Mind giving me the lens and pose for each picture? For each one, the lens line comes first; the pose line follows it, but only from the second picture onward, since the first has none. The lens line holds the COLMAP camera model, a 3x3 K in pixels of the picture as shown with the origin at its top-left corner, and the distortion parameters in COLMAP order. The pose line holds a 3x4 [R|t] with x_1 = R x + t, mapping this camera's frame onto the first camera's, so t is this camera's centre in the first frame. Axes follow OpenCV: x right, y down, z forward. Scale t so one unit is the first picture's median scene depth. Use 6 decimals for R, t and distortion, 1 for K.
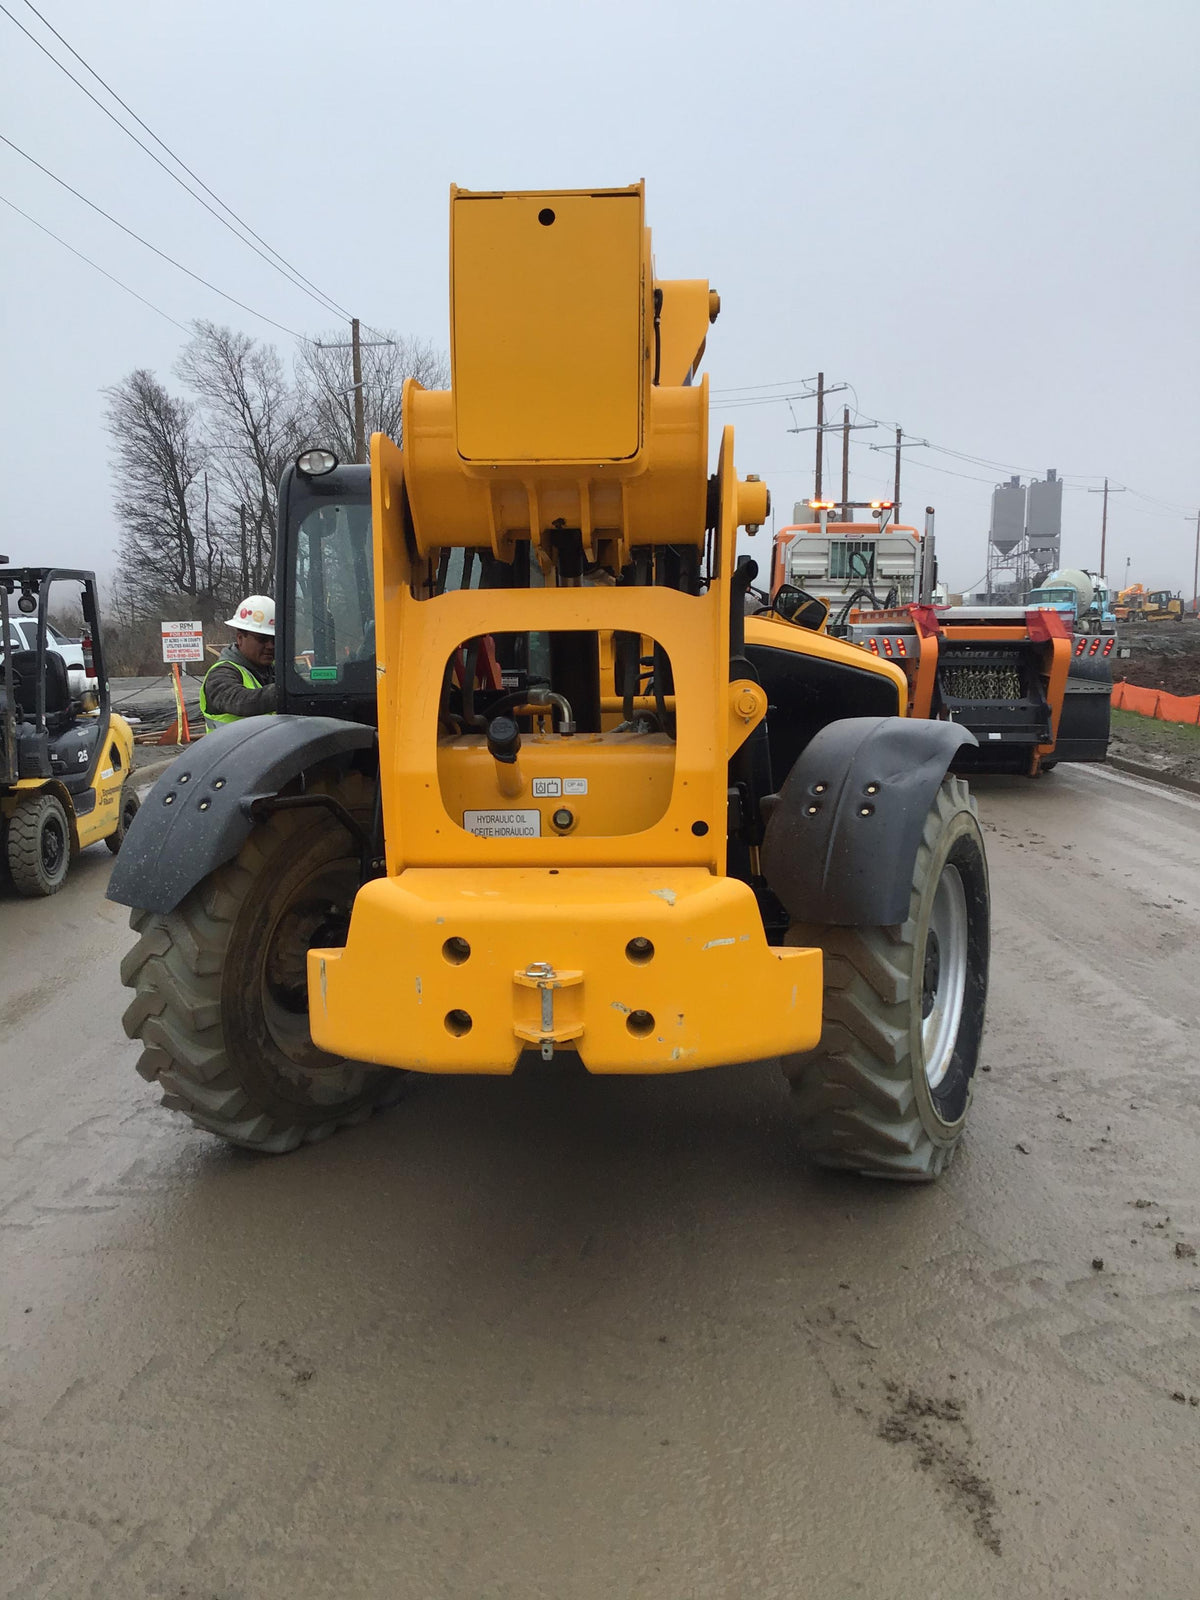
lens RADIAL K [[1202.3, 0, 607.2], [0, 1202.3, 755.2], [0, 0, 1]] dist [0.033974, 0.000437]
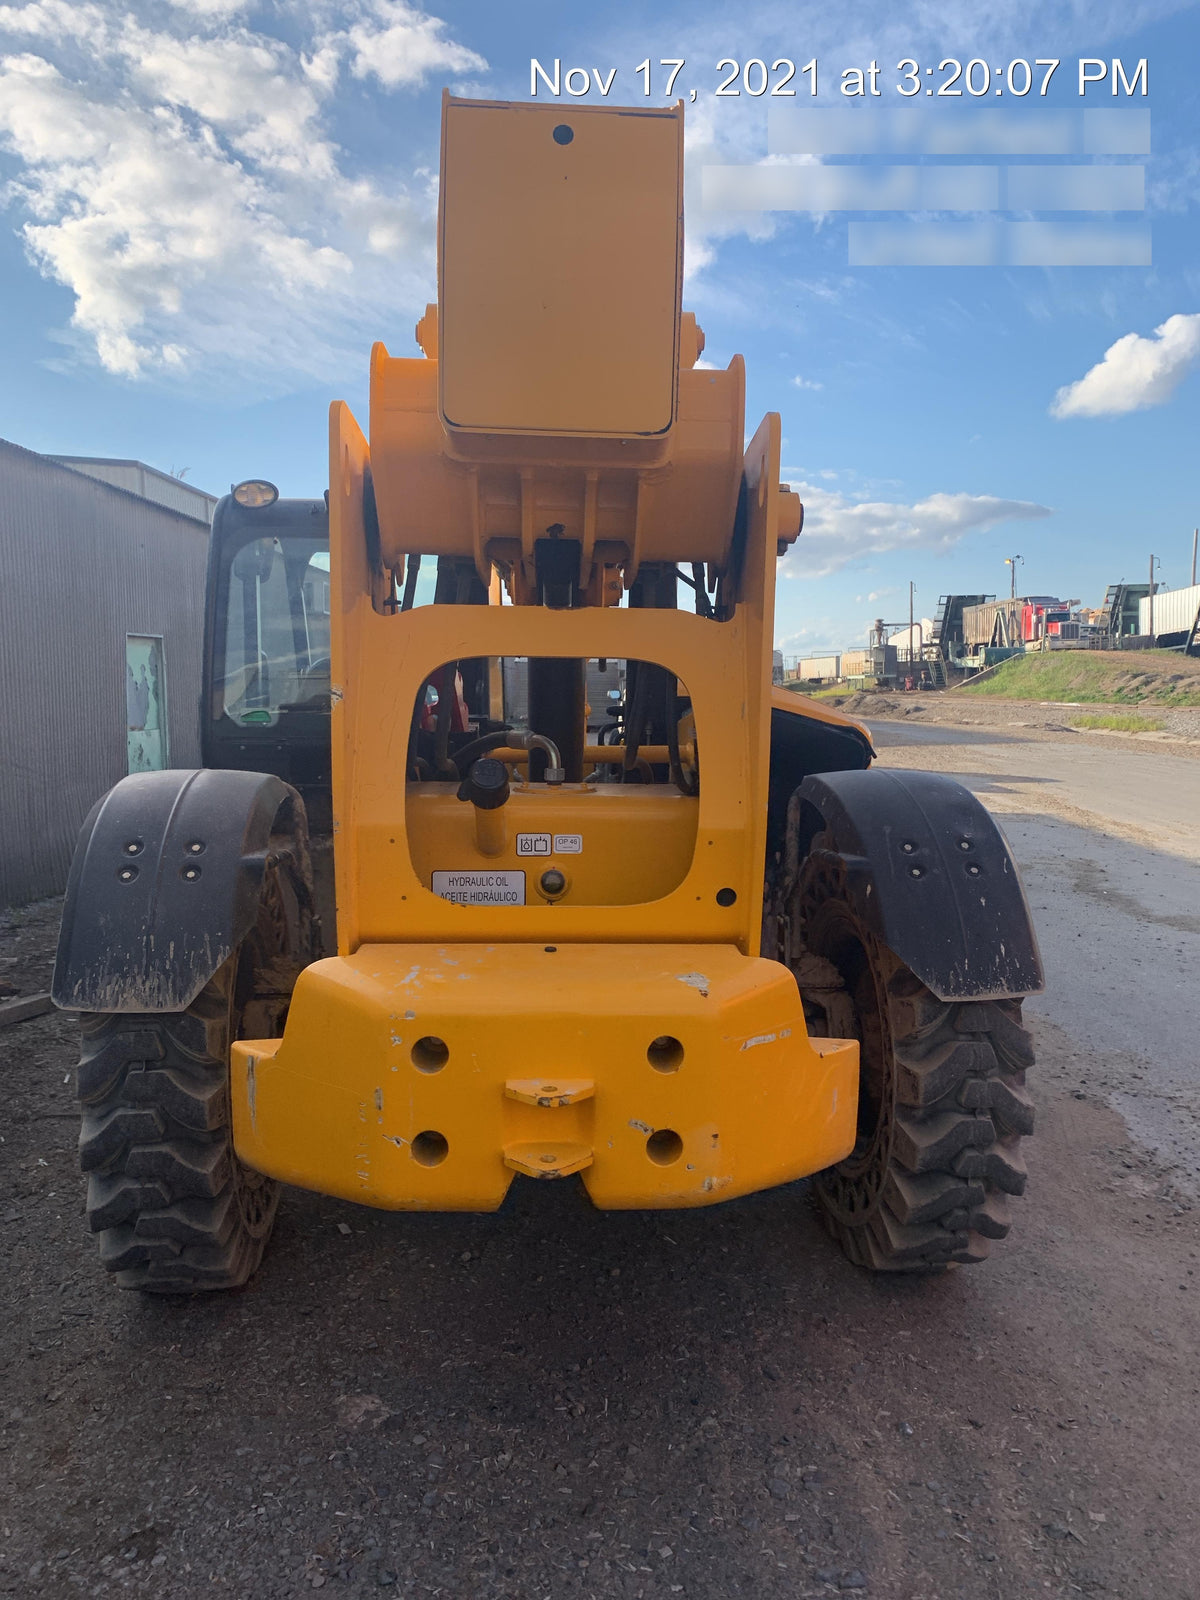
lens RADIAL K [[961.4, 0, 600.0], [0, 961.4, 800.0], [0, 0, 1]] dist [0.035401, -0.000766]
pose [[0.994913, 0.016702, 0.099346, -0.074418], [-0.015338, 0.999778, -0.014481, 0.004854], [-0.099566, 0.012884, 0.994948, 0.337141]]
